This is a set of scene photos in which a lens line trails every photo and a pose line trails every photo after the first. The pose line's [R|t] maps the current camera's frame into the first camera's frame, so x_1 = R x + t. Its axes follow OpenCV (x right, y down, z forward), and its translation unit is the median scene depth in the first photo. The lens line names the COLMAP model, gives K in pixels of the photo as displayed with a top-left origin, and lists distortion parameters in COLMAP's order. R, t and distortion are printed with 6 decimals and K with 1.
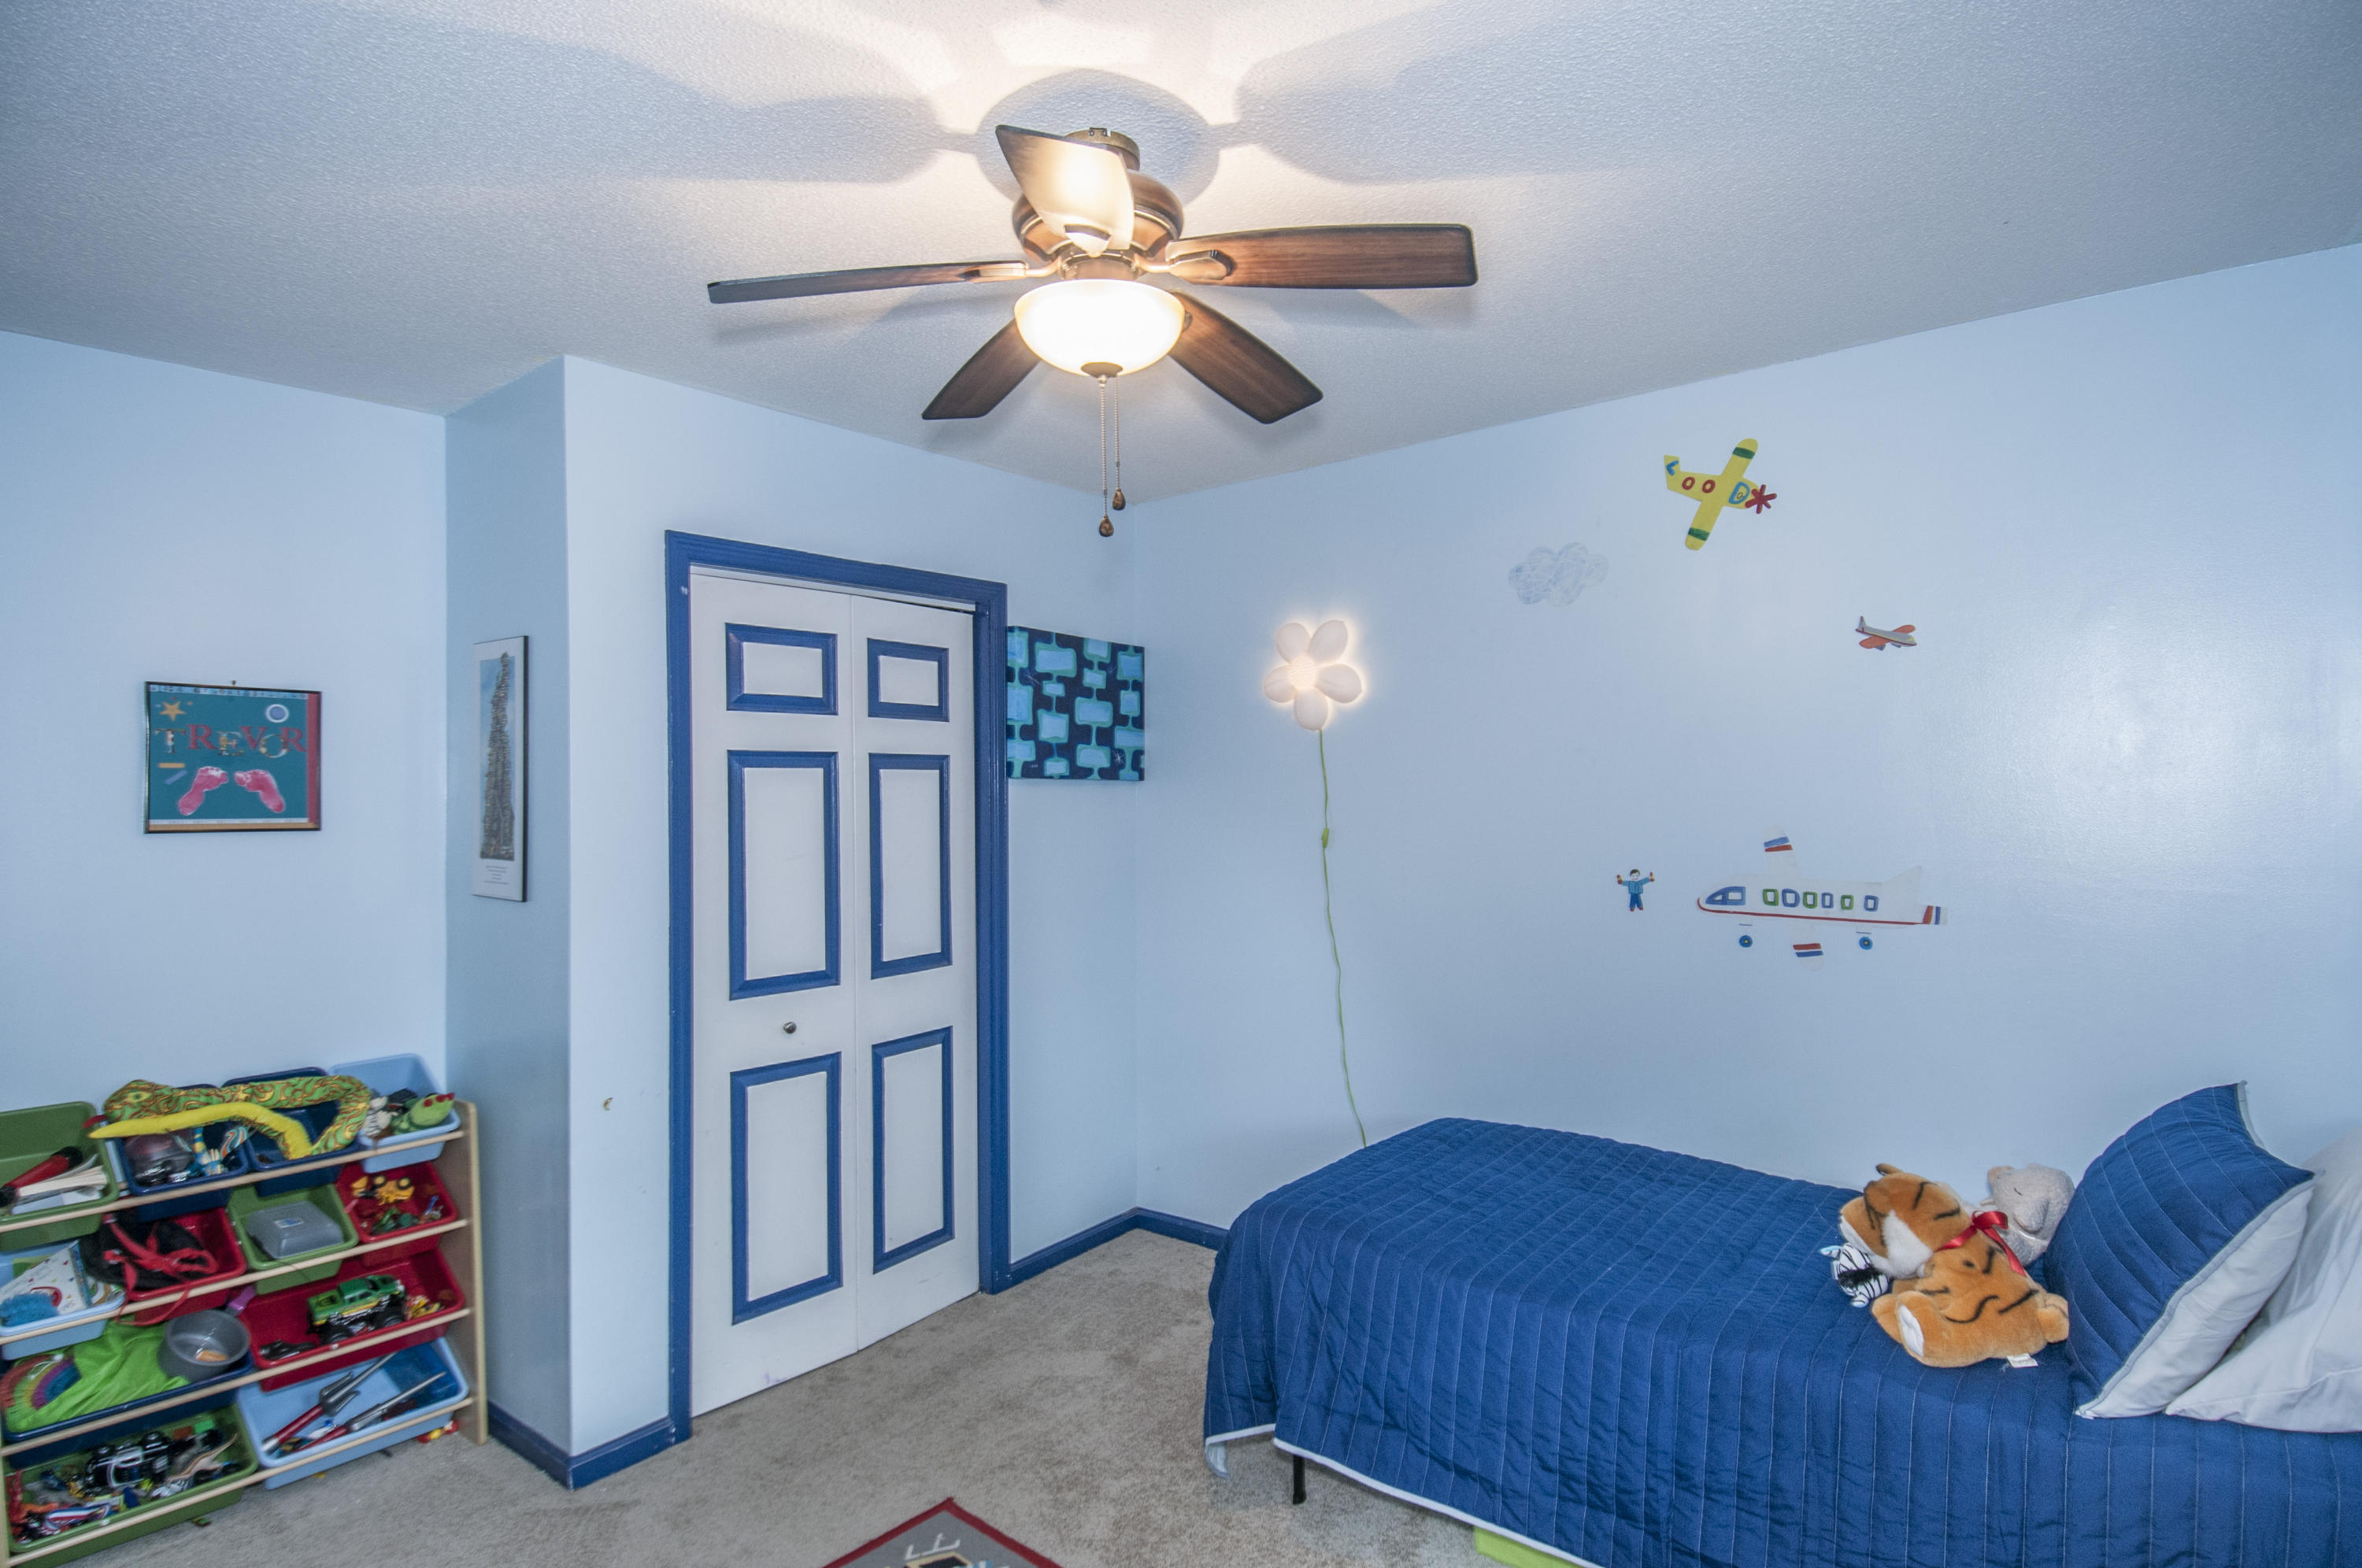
lens RADIAL K [[1233.5, 0, 1171.3], [0, 1233.5, 774.7], [0, 0, 1]] dist [0.025986, -0.033125]
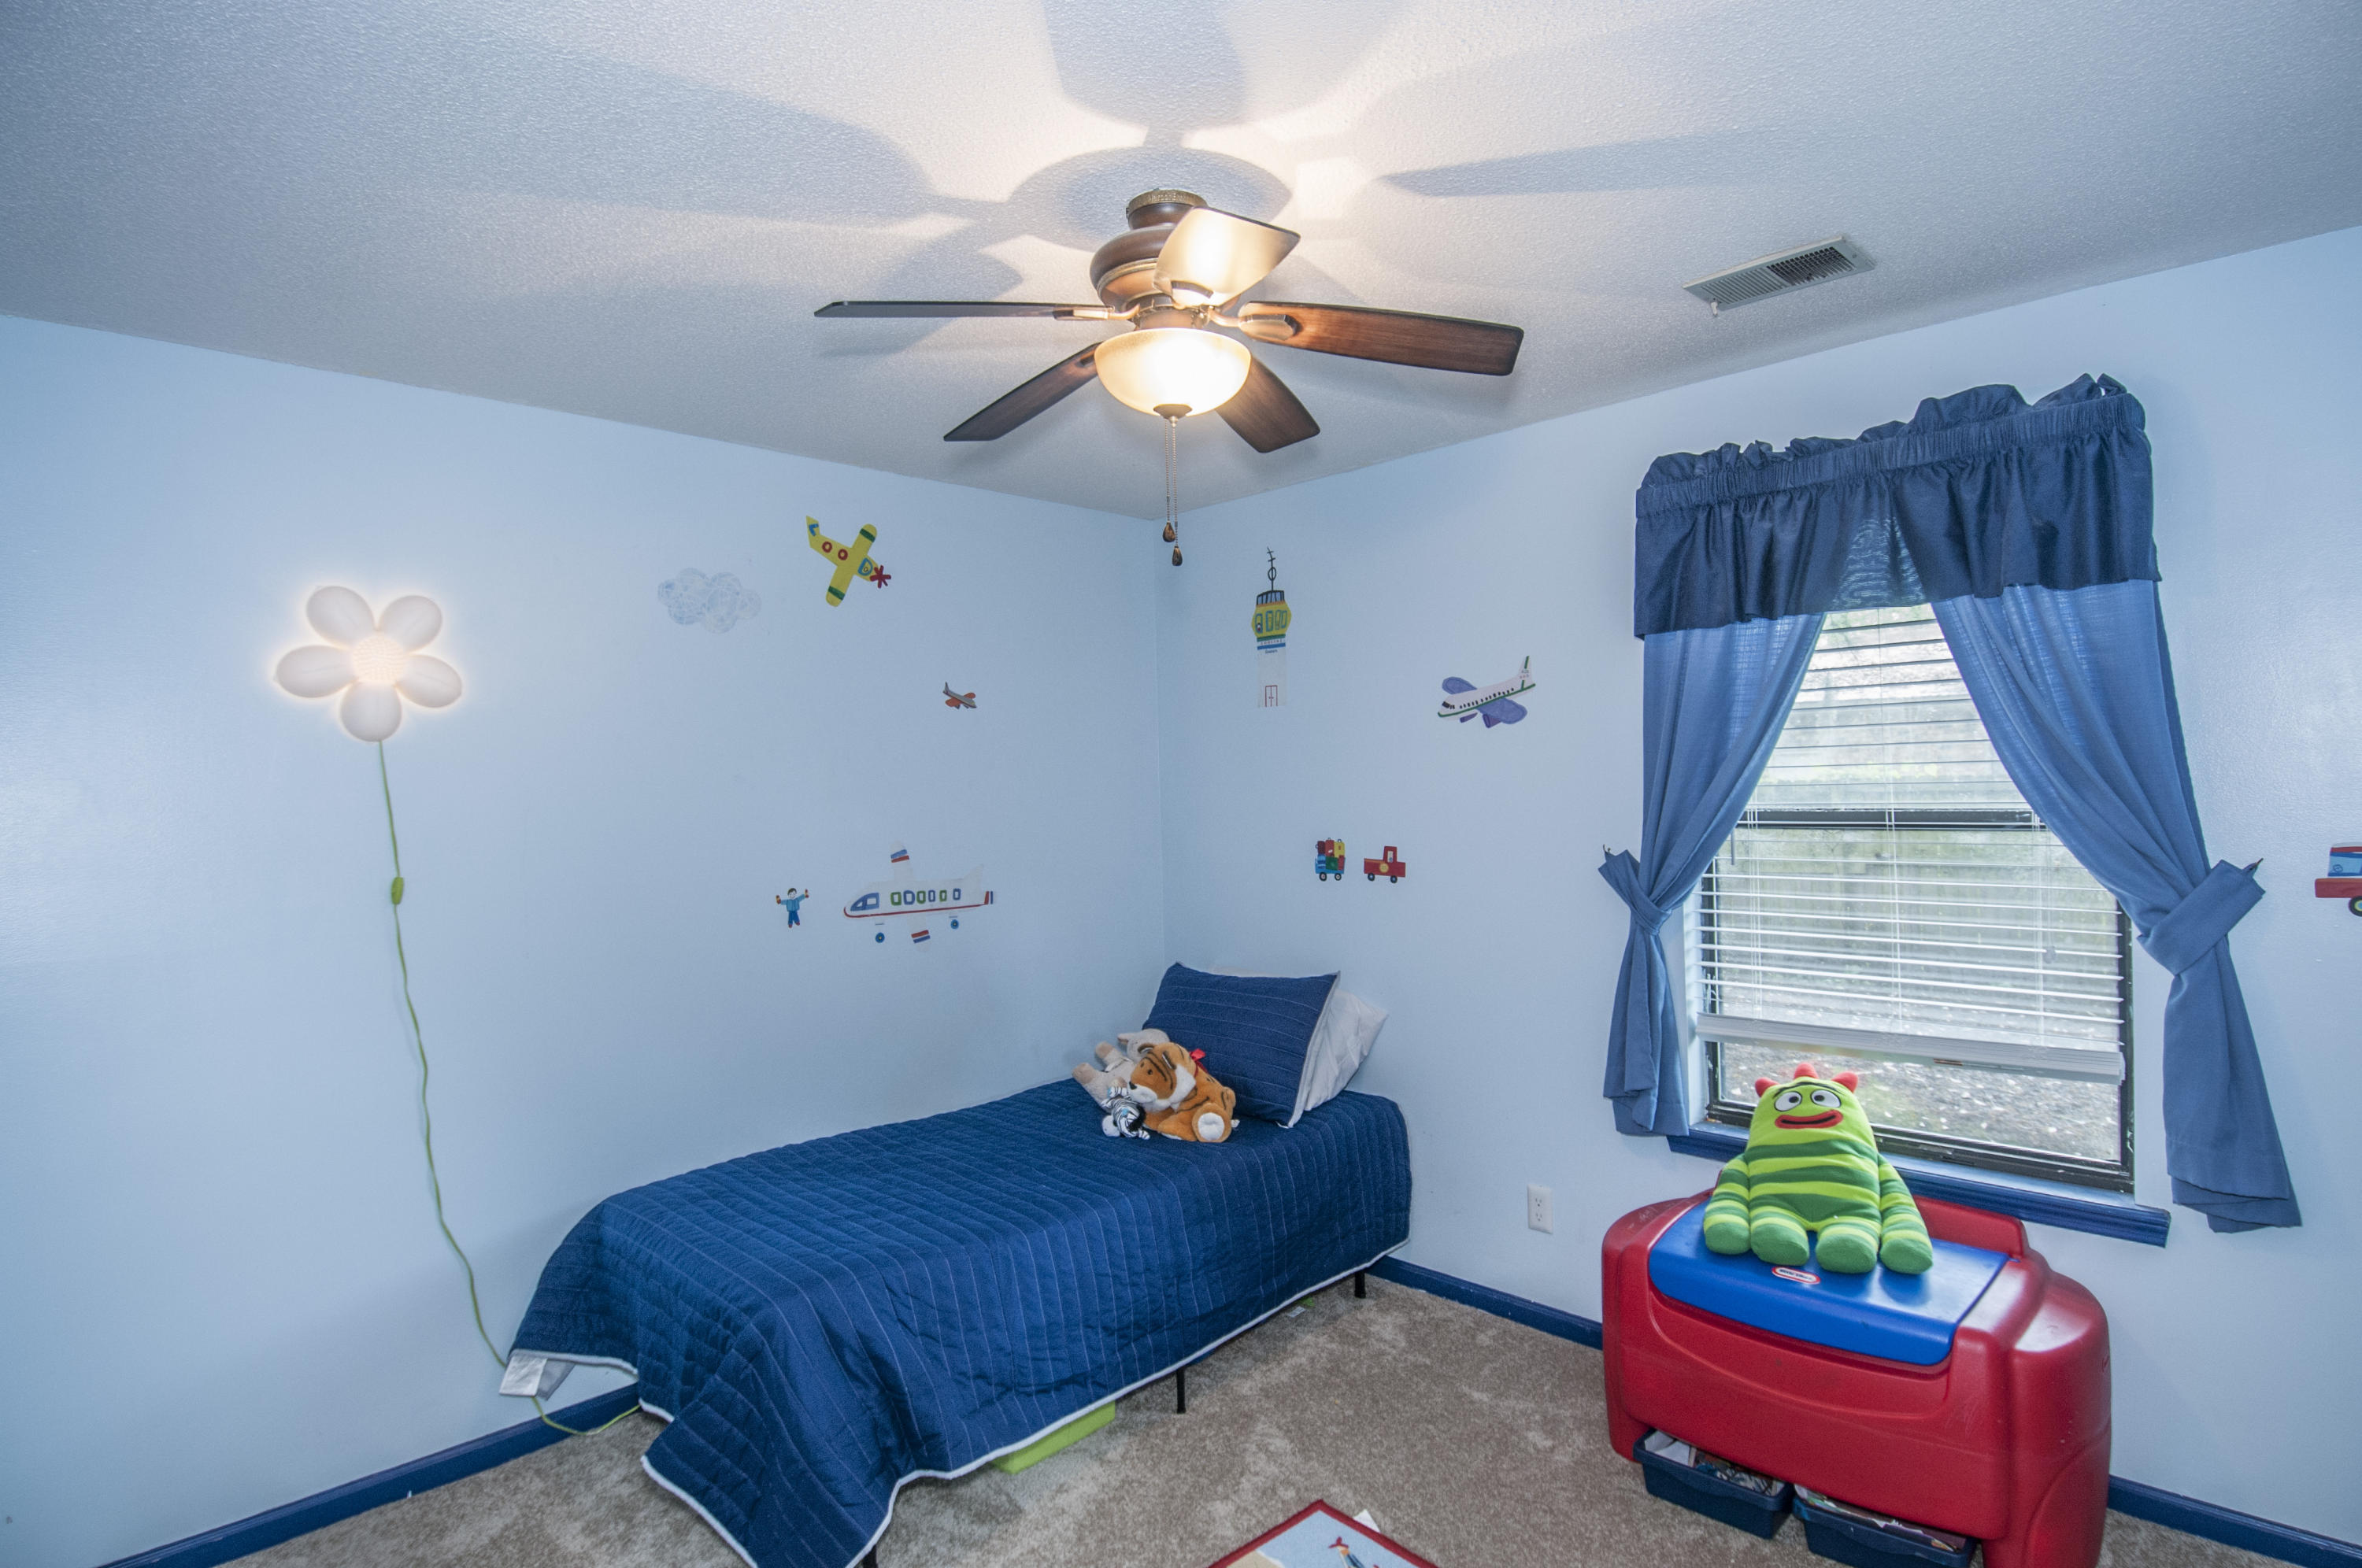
lens RADIAL K [[1233.5, 0, 1181.4], [0, 1233.5, 799.5], [0, 0, 1]] dist [0.025986, -0.033125]
pose [[0.082783, 0.015123, 0.996453, -0.720264], [0.024403, 0.999554, -0.017198, 0.027583], [-0.996269, 0.025740, 0.082377, 0.605806]]
